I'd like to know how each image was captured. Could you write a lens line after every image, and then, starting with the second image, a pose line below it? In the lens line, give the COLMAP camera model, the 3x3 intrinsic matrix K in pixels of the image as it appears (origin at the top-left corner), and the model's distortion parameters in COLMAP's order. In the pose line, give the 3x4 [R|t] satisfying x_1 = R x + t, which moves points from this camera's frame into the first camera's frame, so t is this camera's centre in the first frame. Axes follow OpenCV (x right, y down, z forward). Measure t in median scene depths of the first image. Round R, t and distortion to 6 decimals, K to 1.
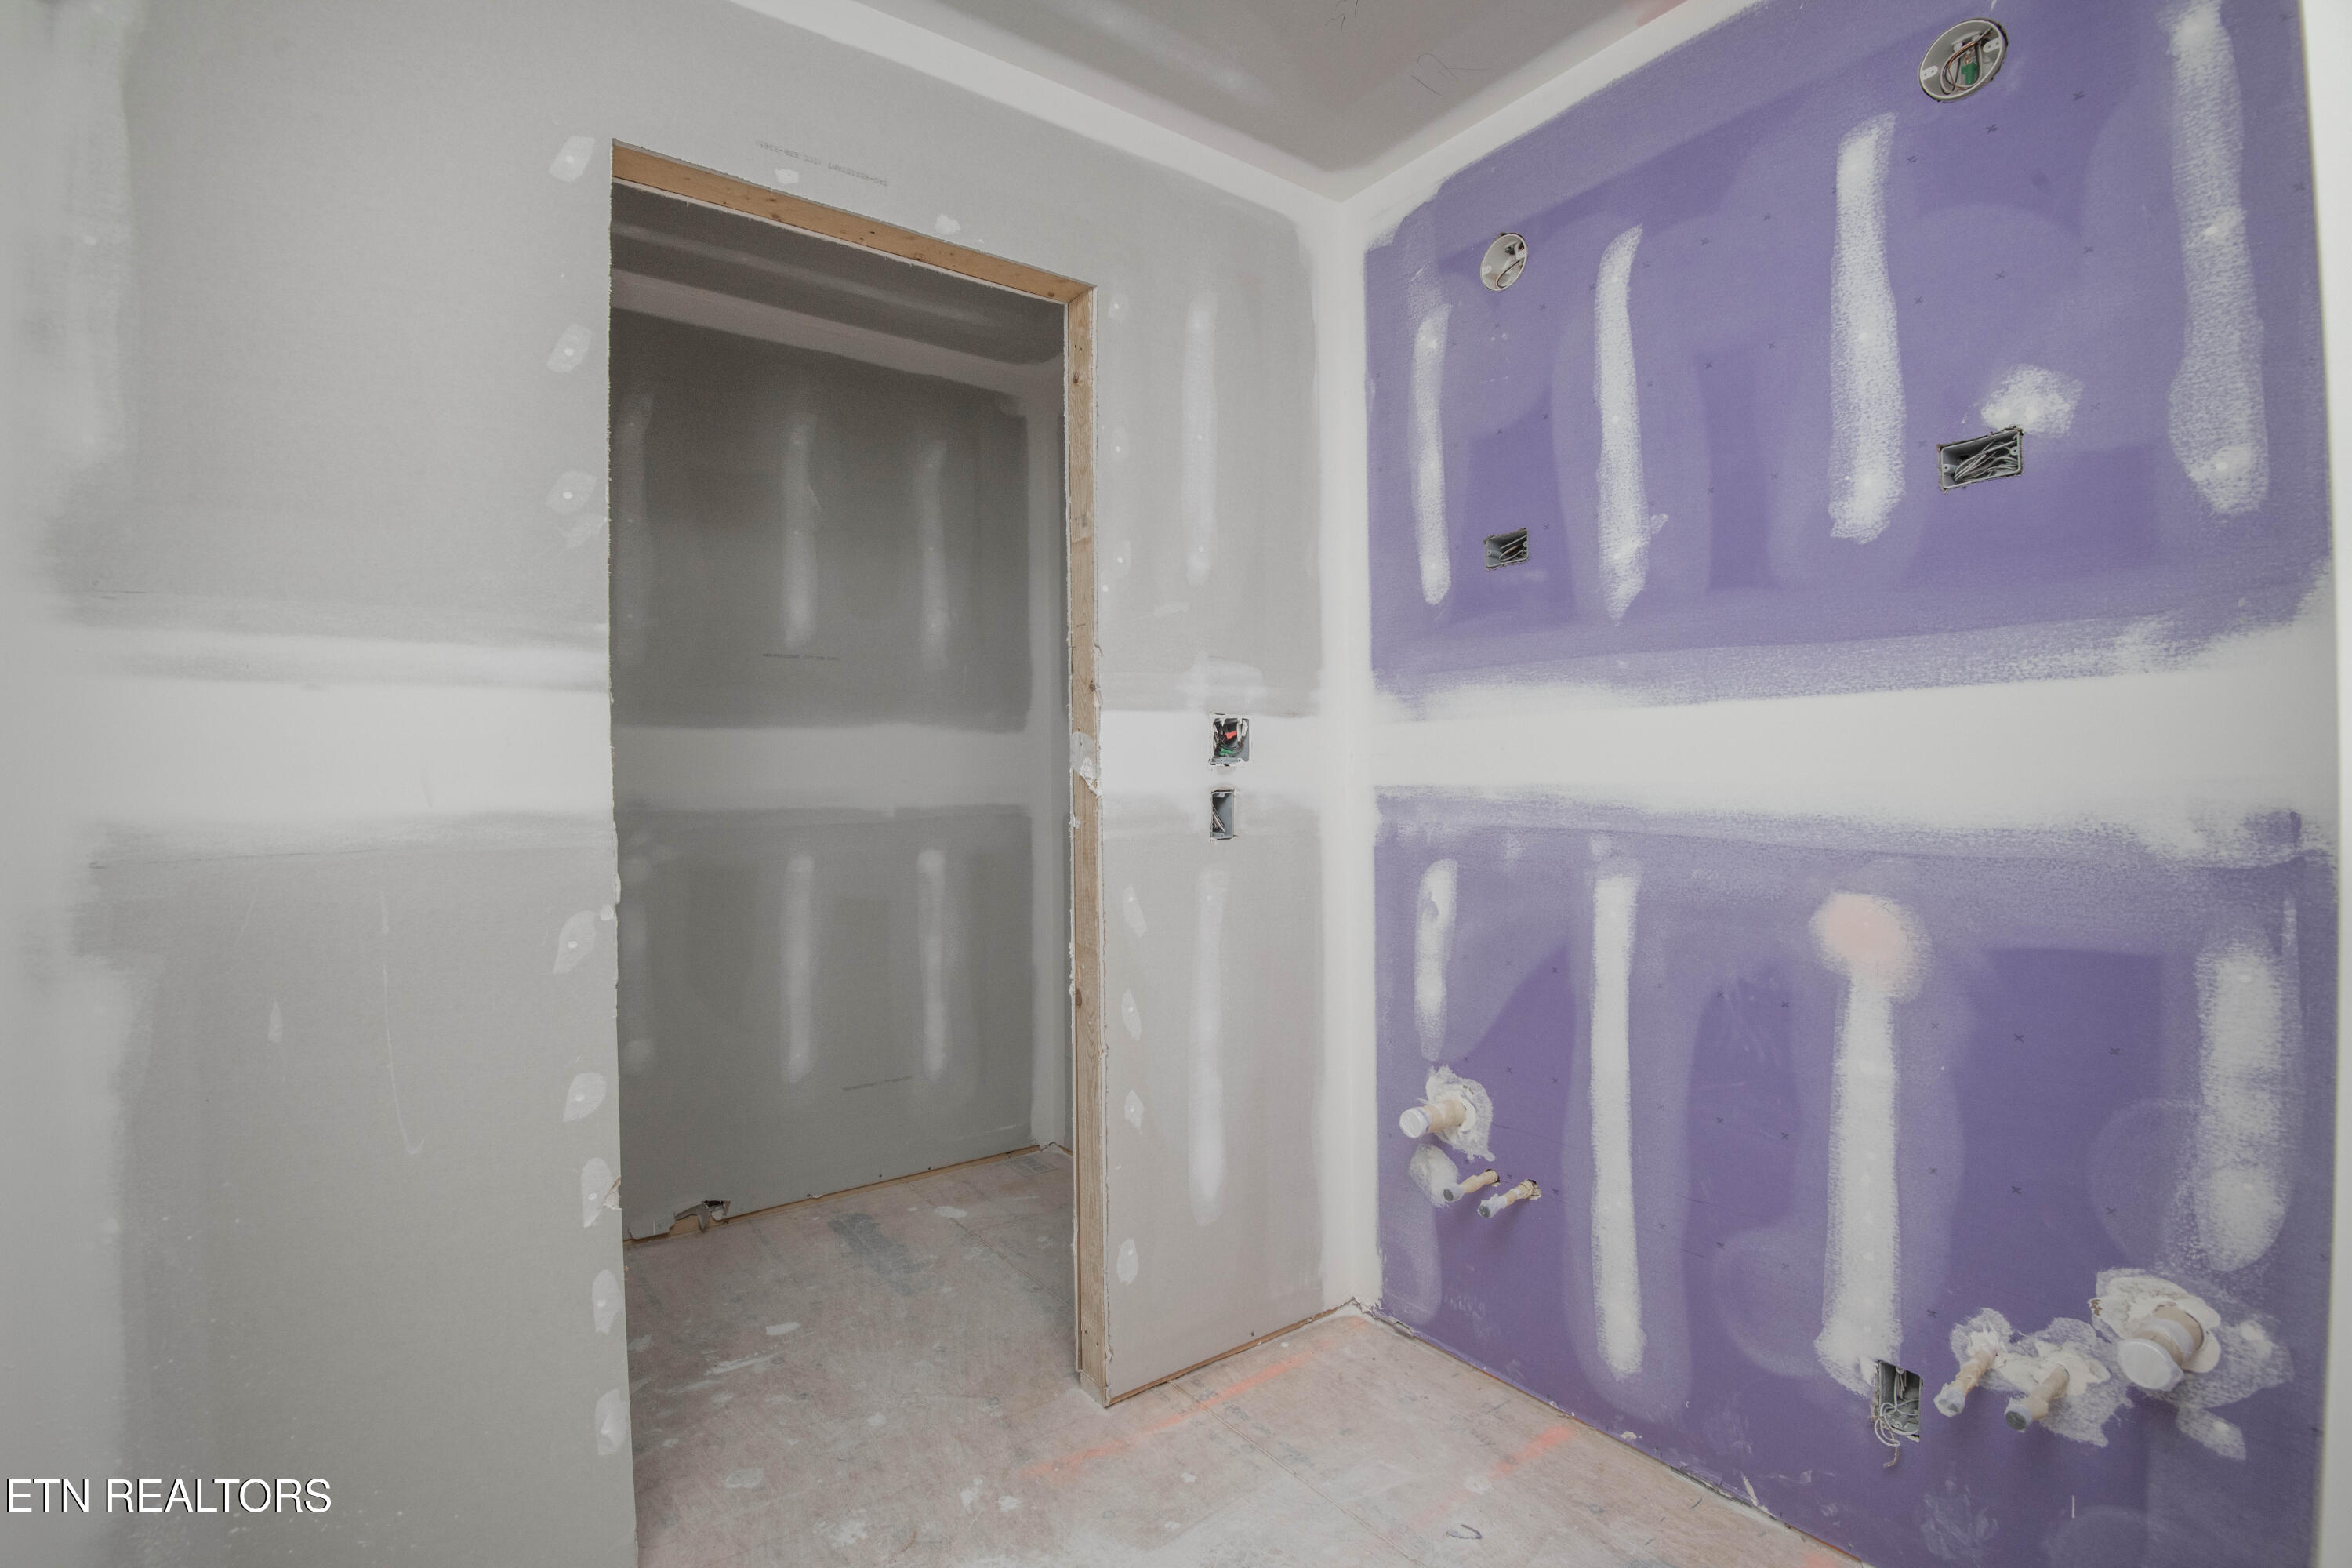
lens RADIAL K [[1085.5, 0, 1194.3], [0, 1085.5, 788.5], [0, 0, 1]] dist [-0.016815, -0.015410]
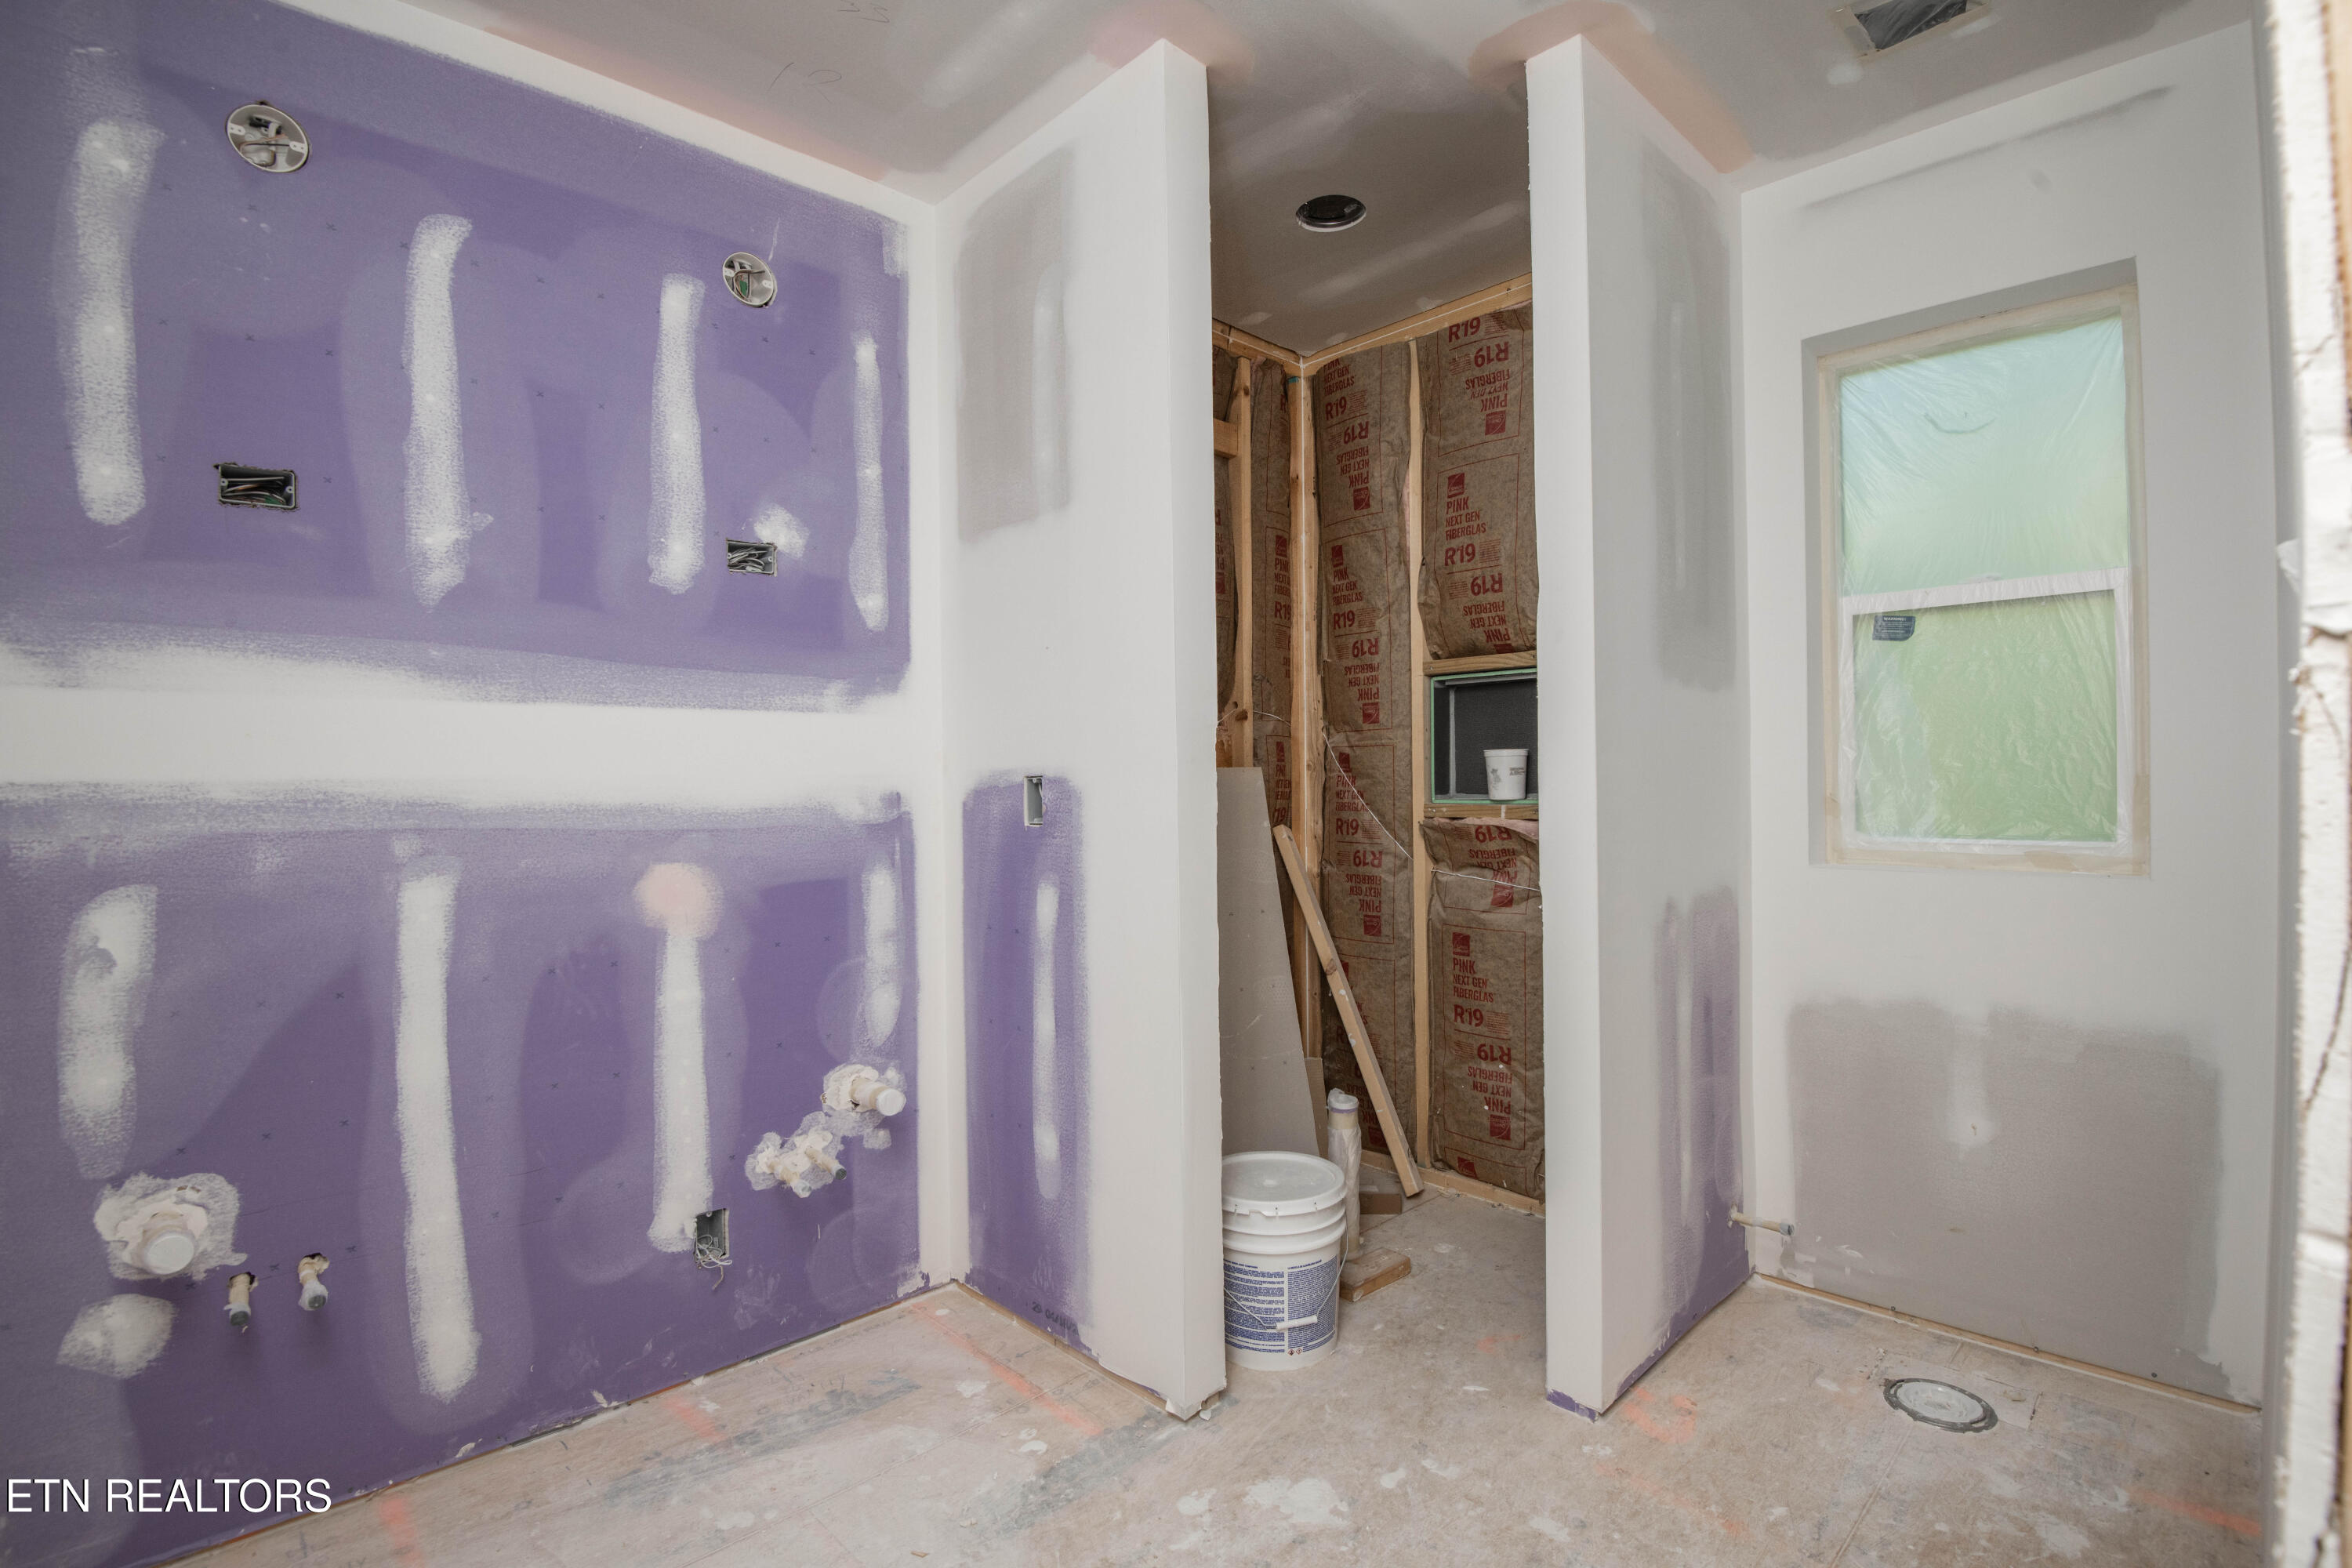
lens RADIAL K [[1085.5, 0, 1178.4], [0, 1085.5, 783.7], [0, 0, 1]] dist [-0.016815, -0.015410]
pose [[-0.120735, 0.007303, 0.992658, -0.697189], [0.018403, 0.999818, -0.005117, 0.018804], [-0.992514, 0.017650, -0.120847, 0.514791]]
